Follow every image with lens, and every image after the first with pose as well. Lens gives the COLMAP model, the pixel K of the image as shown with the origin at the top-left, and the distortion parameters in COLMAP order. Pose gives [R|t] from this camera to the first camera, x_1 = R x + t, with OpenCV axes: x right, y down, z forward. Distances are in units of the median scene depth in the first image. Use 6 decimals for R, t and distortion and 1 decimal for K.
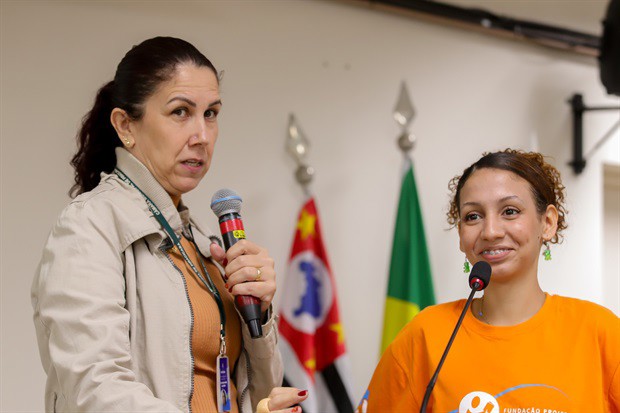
lens RADIAL K [[1679.0, 0, 312.0], [0, 1679.0, 206.4], [0, 0, 1]] dist [-0.250001, 0.000000]
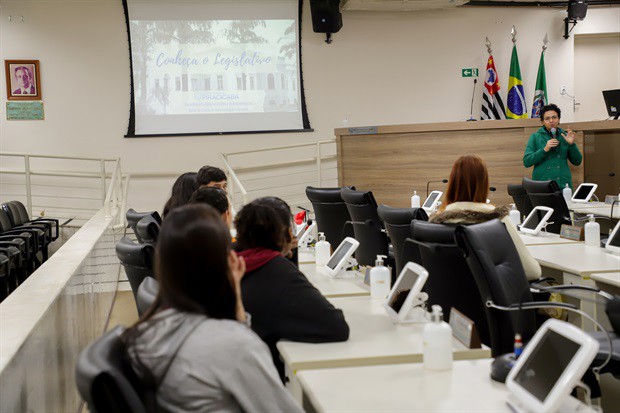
lens RADIAL K [[934.5, 0, 308.1], [0, 934.5, 210.6], [0, 0, 1]] dist [0.205031, 0.000000]
pose [[0.931436, -0.017570, -0.363480, 0.461958], [0.105338, 0.969090, 0.223089, -0.222500], [0.348325, -0.246081, 0.904496, -1.605175]]
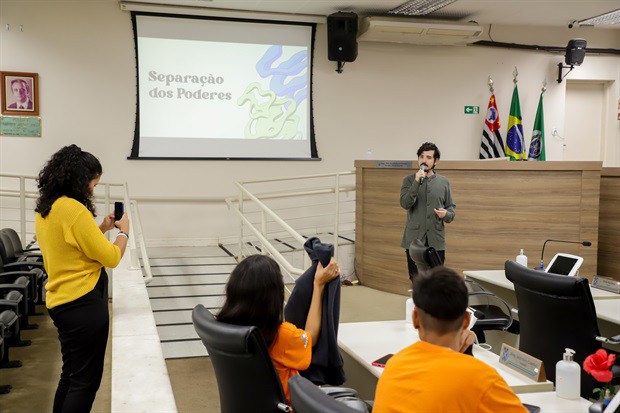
lens RADIAL K [[703.6, 0, 308.7], [0, 703.6, 209.7], [0, 0, 1]] dist [0.095864, 0.000000]
pose [[0.966404, 0.014943, -0.256595, 0.014518], [0.045891, 0.972237, 0.229456, -0.170048], [0.252899, -0.233523, 0.938887, -1.067690]]
